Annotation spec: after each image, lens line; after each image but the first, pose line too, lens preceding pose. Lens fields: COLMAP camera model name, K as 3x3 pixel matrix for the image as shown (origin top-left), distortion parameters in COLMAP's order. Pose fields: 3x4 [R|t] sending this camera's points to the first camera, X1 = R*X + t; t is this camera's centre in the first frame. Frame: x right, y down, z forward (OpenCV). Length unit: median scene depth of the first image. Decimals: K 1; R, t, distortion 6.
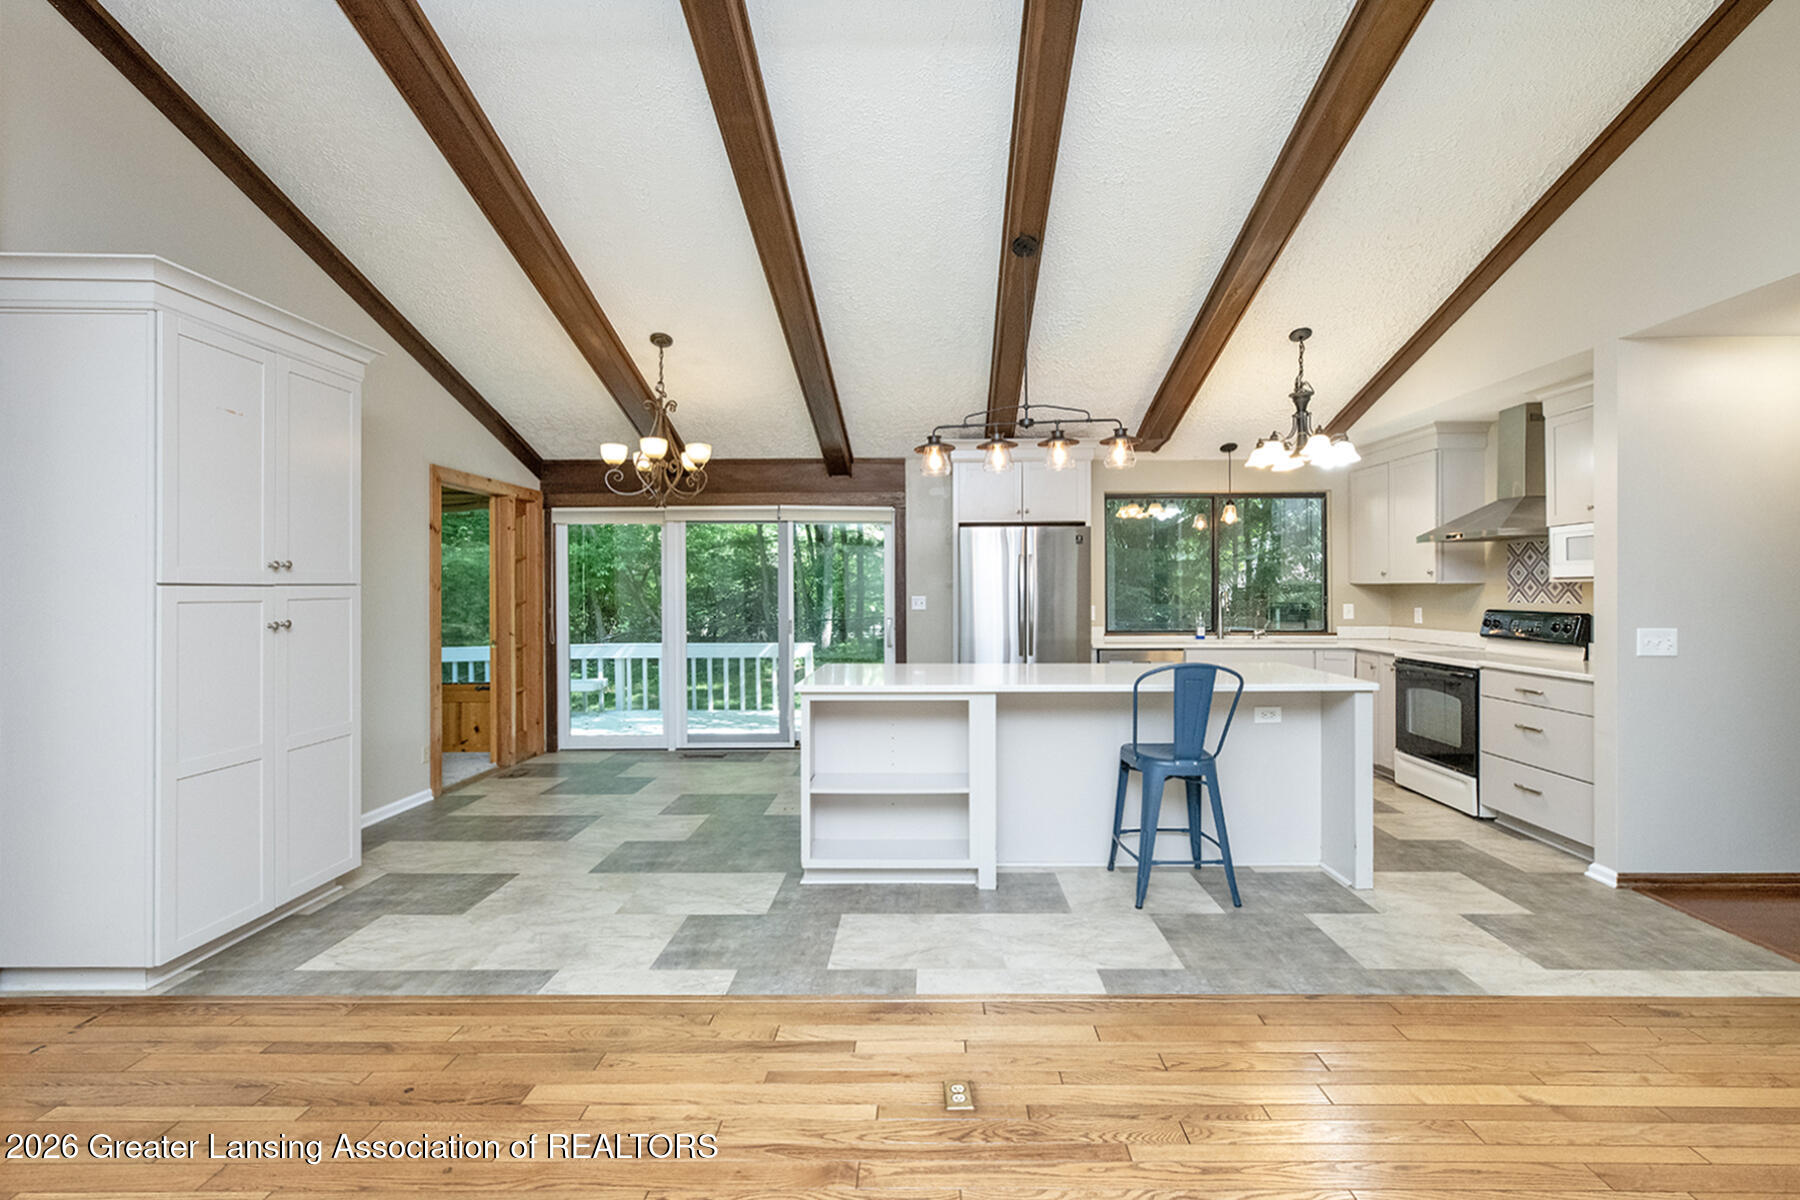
lens RADIAL K [[722.5, 0, 930.8], [0, 722.5, 581.1], [0, 0, 1]] dist [0.002374, 0.000150]
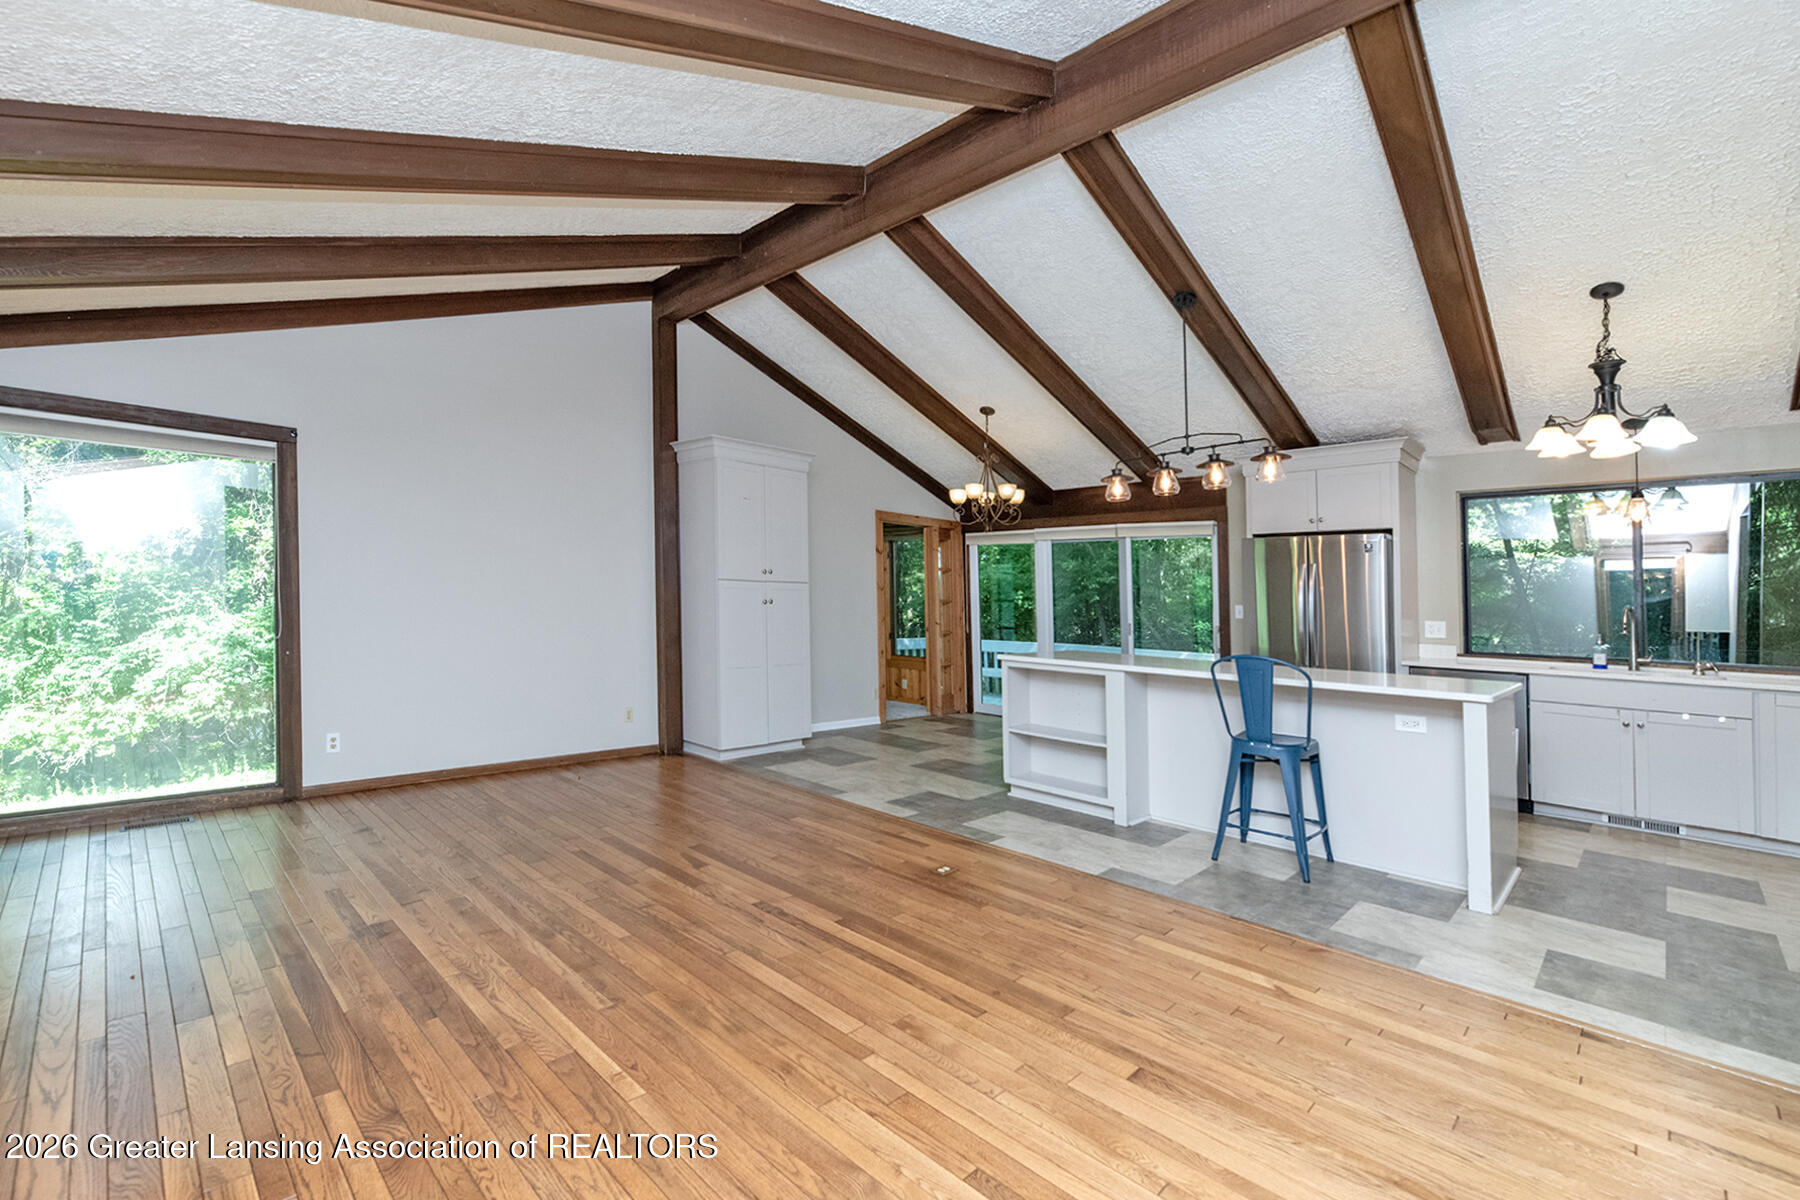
lens RADIAL K [[771.5, 0, 915.6], [0, 771.5, 602.3], [0, 0, 1]] dist [0.000418, -0.000075]
pose [[0.726310, 0.023493, -0.686965, 0.732830], [-0.021382, 0.999704, 0.011582, 0.025369], [0.687034, 0.006277, 0.726598, -0.236217]]
